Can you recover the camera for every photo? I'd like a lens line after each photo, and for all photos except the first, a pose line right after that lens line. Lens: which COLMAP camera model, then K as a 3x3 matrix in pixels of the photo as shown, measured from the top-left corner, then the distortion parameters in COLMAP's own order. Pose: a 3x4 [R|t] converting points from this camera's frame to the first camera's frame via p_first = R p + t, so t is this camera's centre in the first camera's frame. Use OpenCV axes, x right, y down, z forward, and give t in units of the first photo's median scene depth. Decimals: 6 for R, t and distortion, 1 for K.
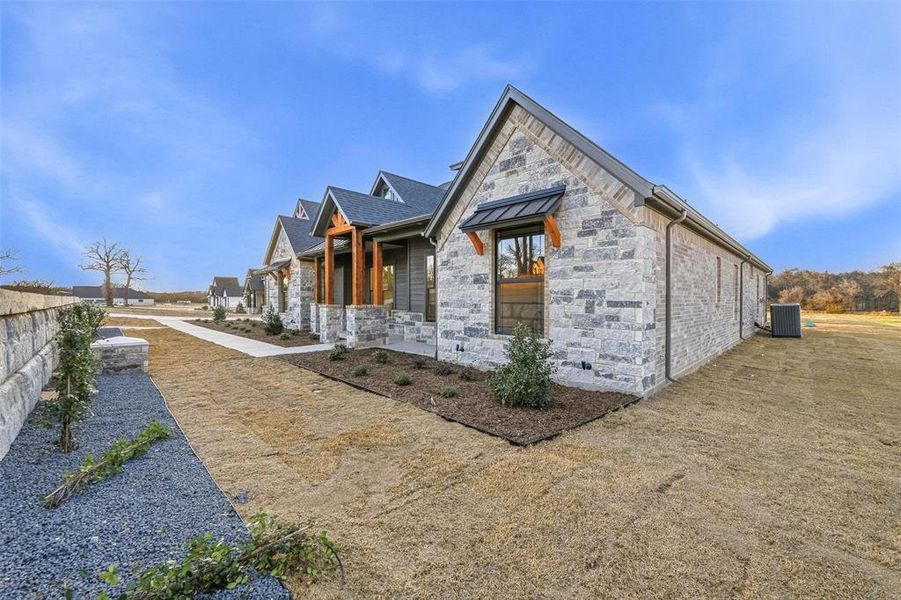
lens RADIAL K [[361.3, 0, 455.2], [0, 361.3, 302.5], [0, 0, 1]] dist [-0.012554, -0.000791]
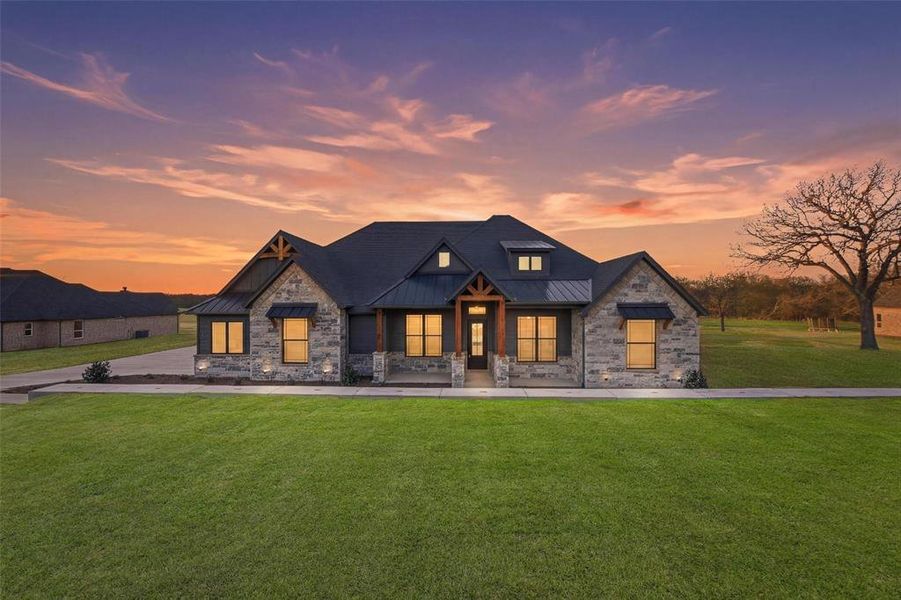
lens RADIAL K [[361.3, 0, 451.6], [0, 361.3, 300.6], [0, 0, 1]] dist [-0.012554, -0.000791]
pose [[0.744531, 0.004436, 0.667574, -1.896001], [0.009059, 0.999819, -0.016747, -0.261941], [-0.667527, 0.018516, 0.744355, 0.170656]]
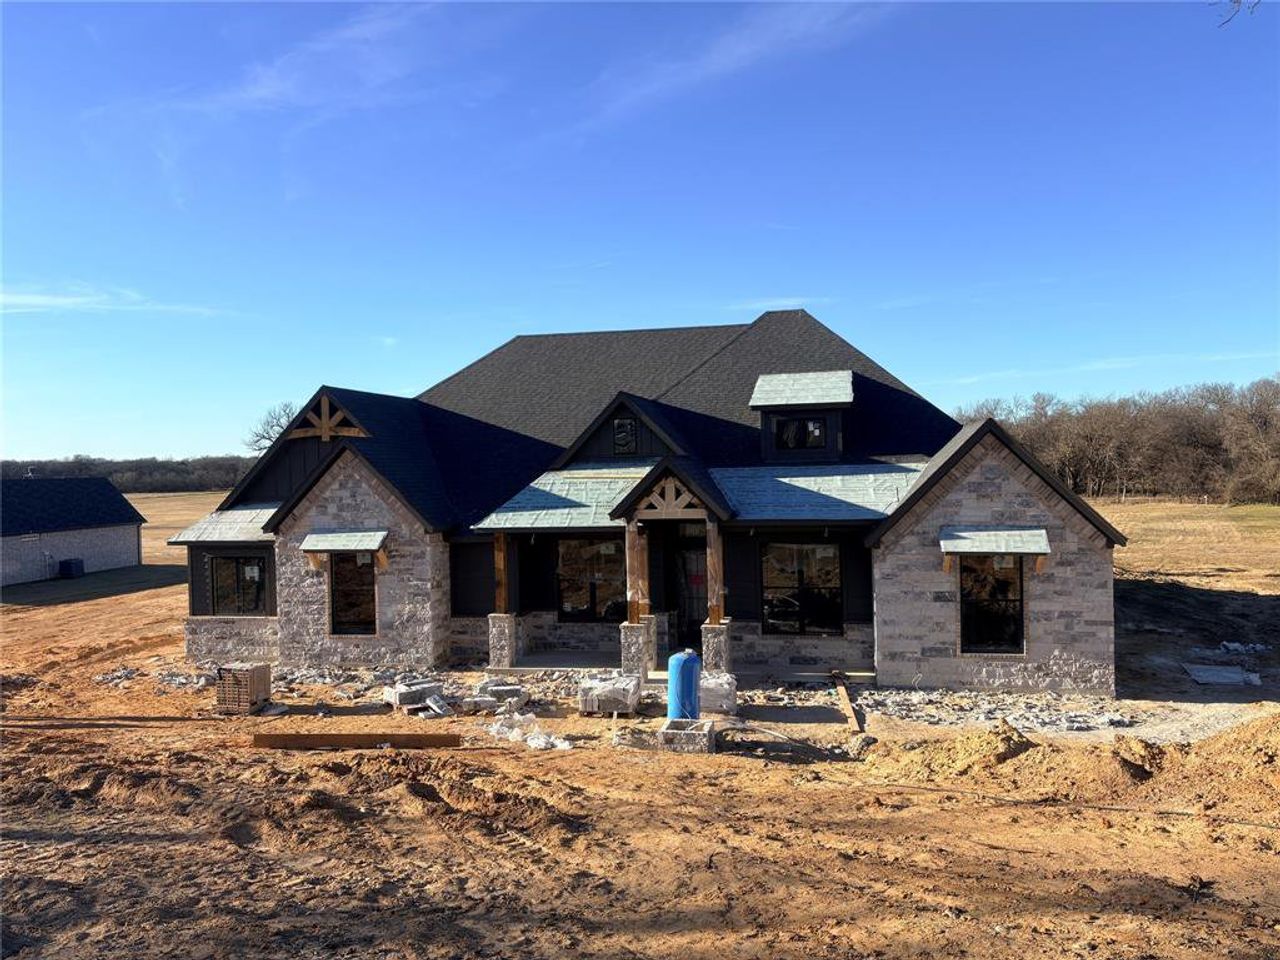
lens RADIAL K [[945.2, 0, 643.0], [0, 945.2, 480.7], [0, 0, 1]] dist [0.011676, -0.001556]
pose [[0.844853, -0.028319, 0.534249, -1.997245], [0.028643, 0.999560, 0.007688, -0.426812], [-0.534231, 0.008807, 0.845292, -0.731739]]
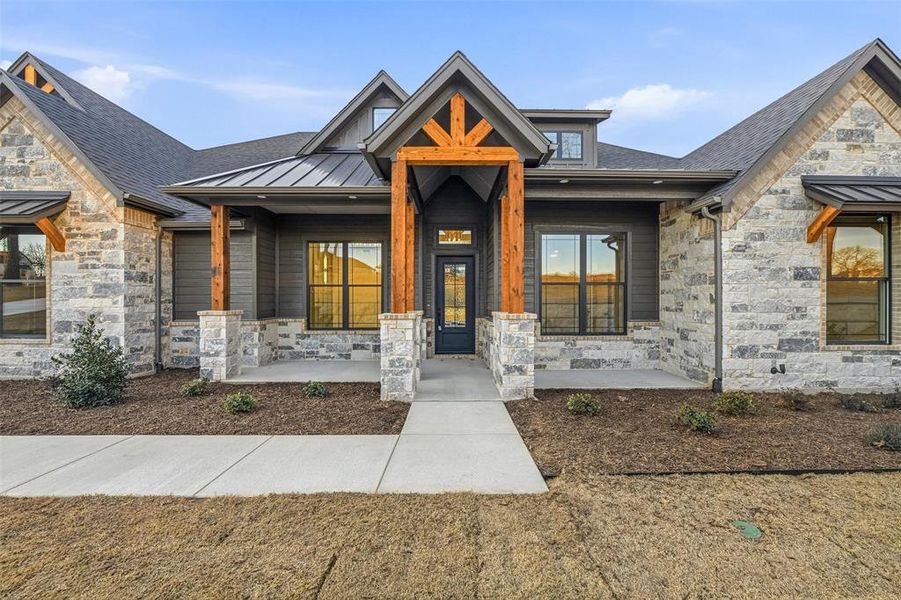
lens RADIAL K [[361.3, 0, 454.0], [0, 361.3, 303.2], [0, 0, 1]] dist [-0.012554, -0.000791]
pose [[0.713445, -0.005453, 0.700690, -0.999741], [0.007911, 0.999969, -0.000272, -0.009335], [-0.700667, 0.005737, 0.713466, 1.002997]]
